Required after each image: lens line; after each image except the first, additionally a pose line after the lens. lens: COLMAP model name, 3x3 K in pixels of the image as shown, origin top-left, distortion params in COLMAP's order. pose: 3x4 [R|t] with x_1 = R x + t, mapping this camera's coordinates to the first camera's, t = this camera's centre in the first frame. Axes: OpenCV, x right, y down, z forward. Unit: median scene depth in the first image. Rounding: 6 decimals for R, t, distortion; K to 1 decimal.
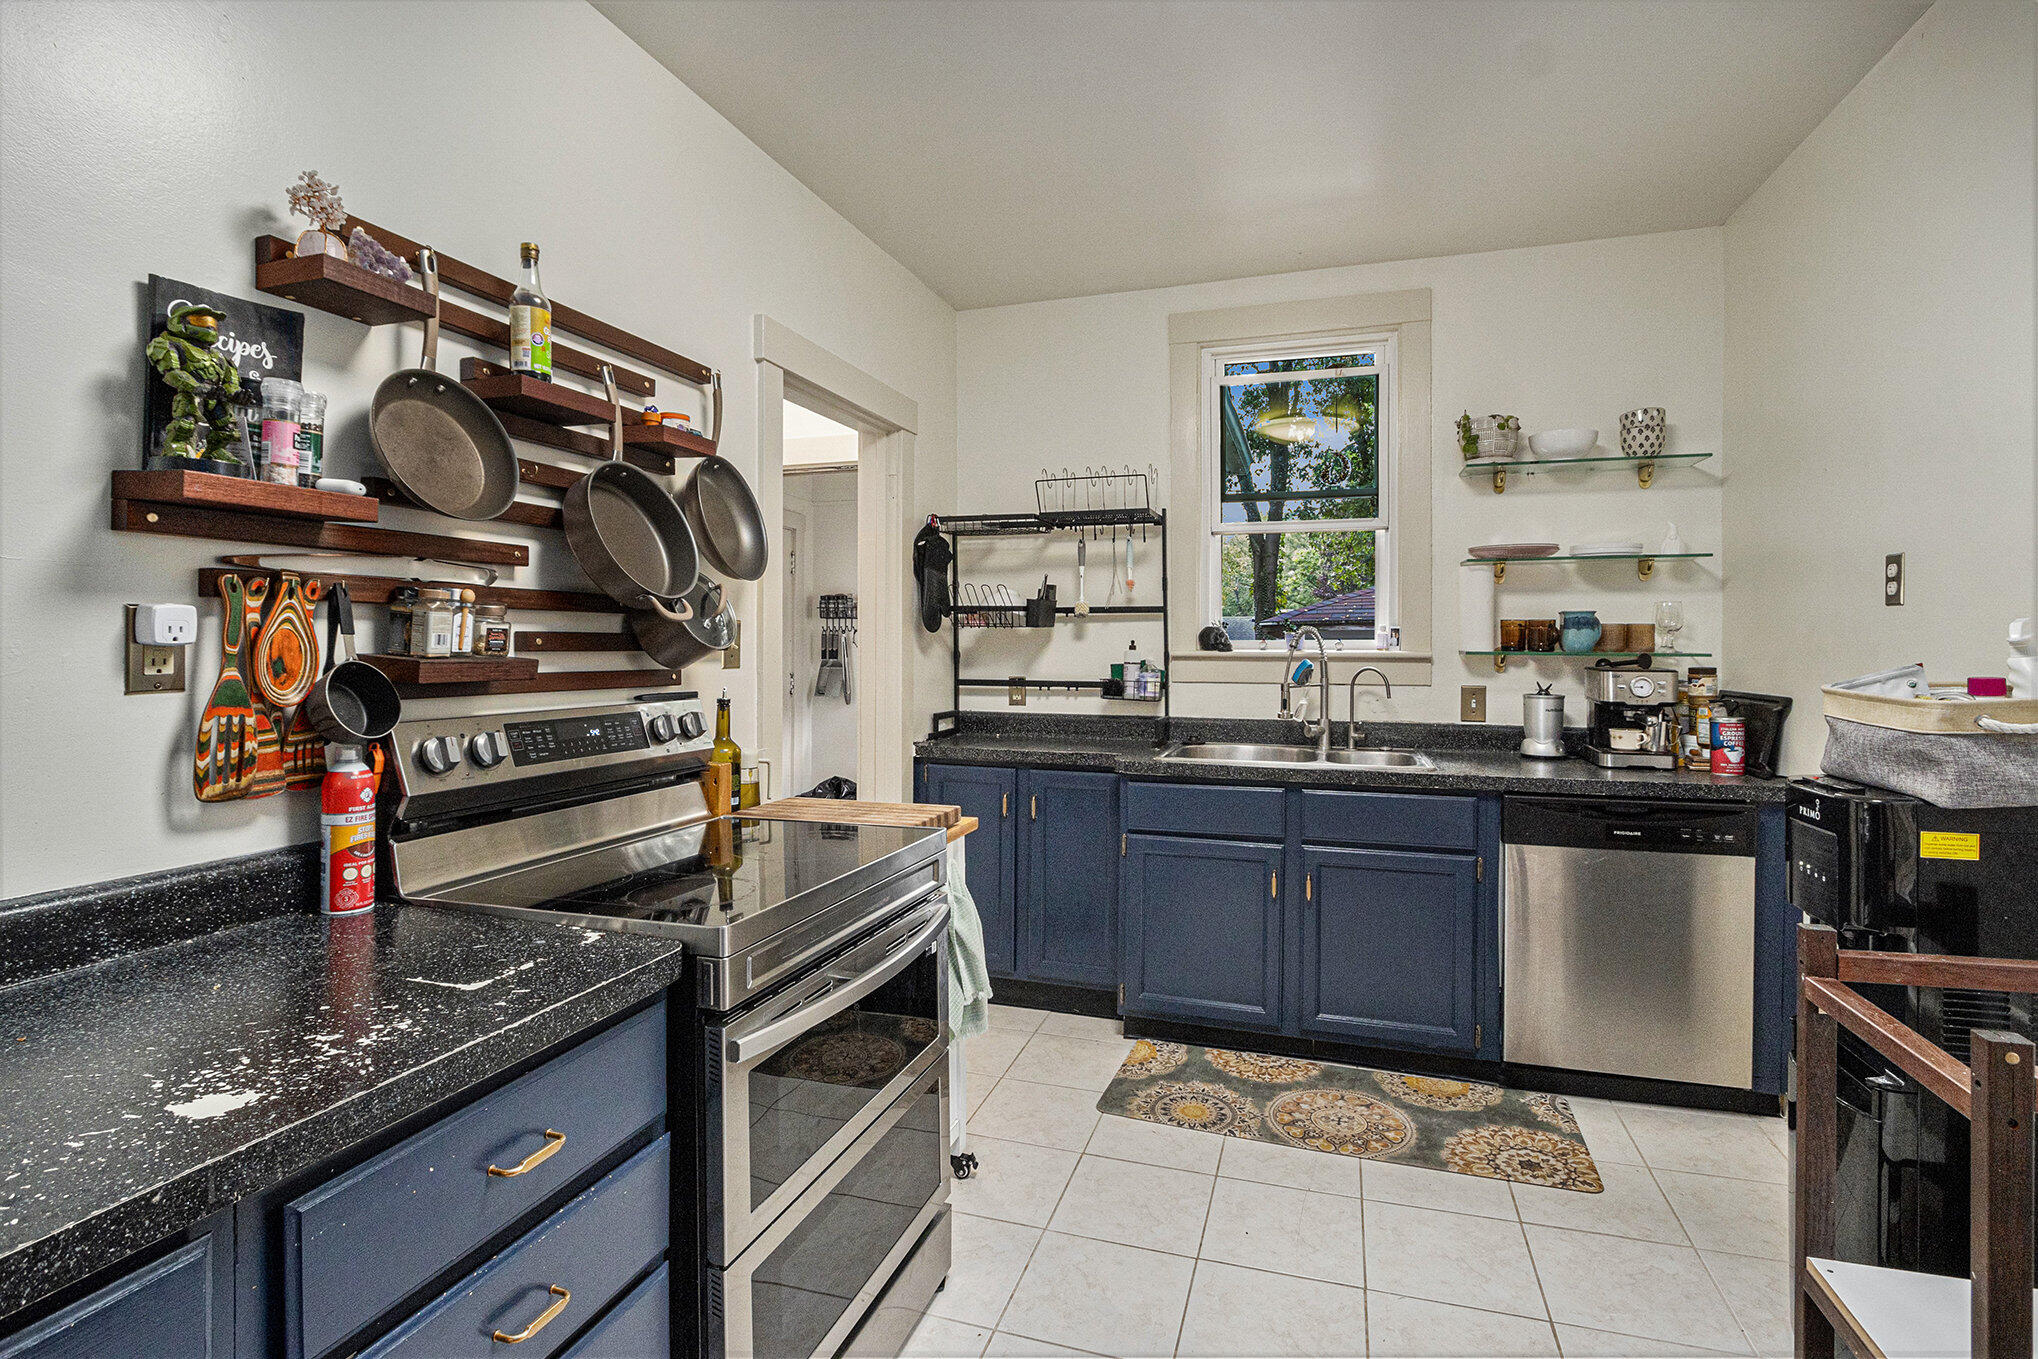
lens RADIAL K [[981.3, 0, 1013.7], [0, 981.3, 640.9], [0, 0, 1]] dist [0.000594, -0.000037]
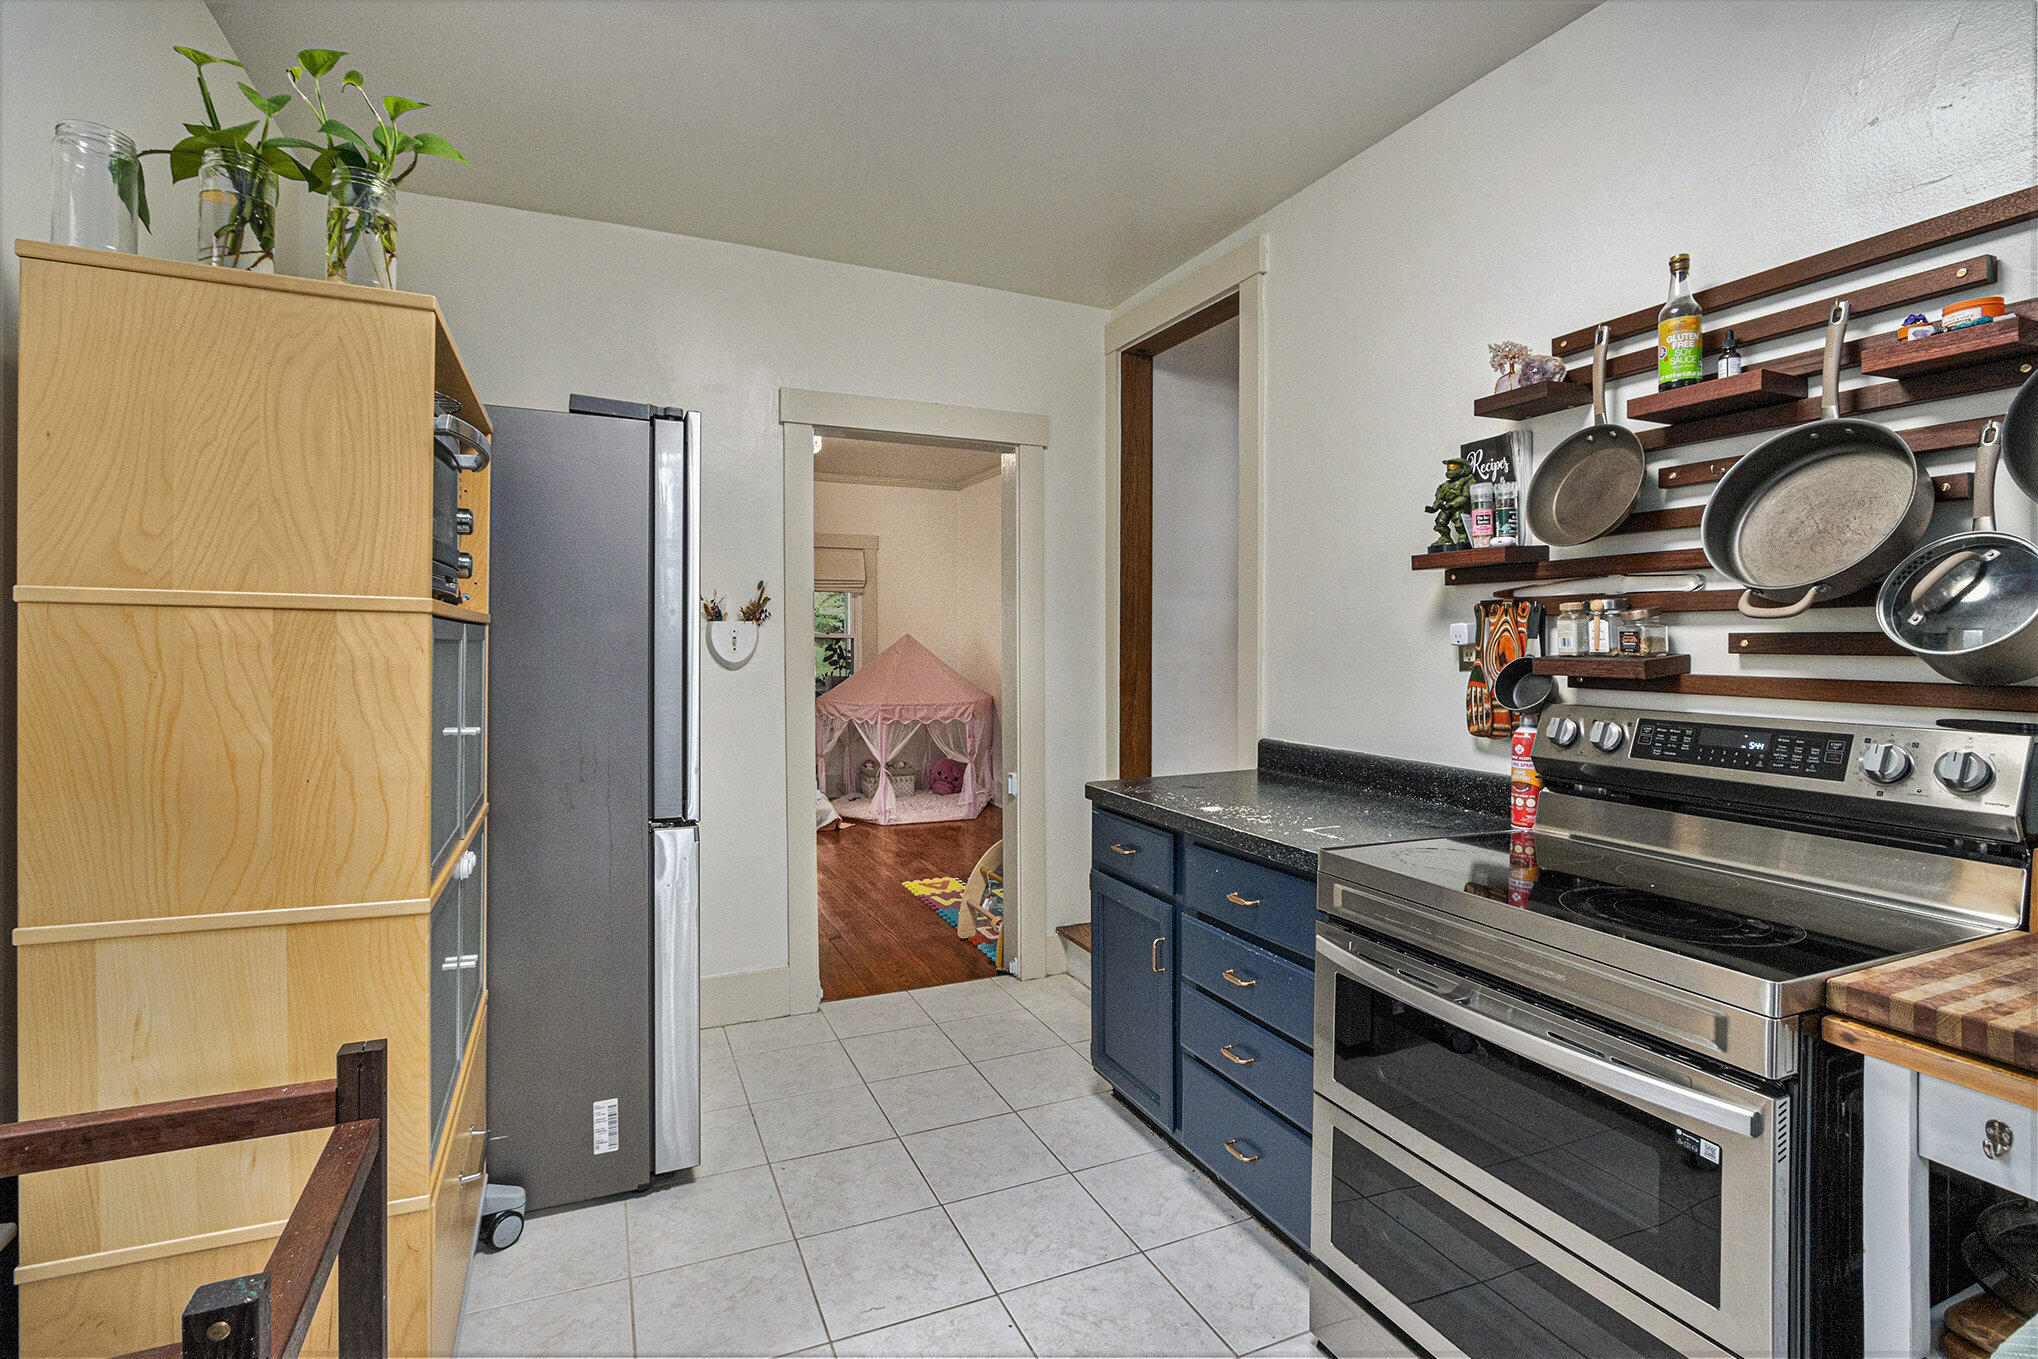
lens RADIAL K [[981.3, 0, 1013.7], [0, 981.3, 640.9], [0, 0, 1]] dist [0.000594, -0.000037]
pose [[-0.762081, 0.001773, -0.647479, 0.734020], [0.005146, 0.999981, -0.003318, -0.001648], [0.647461, -0.005861, -0.762076, 1.399231]]
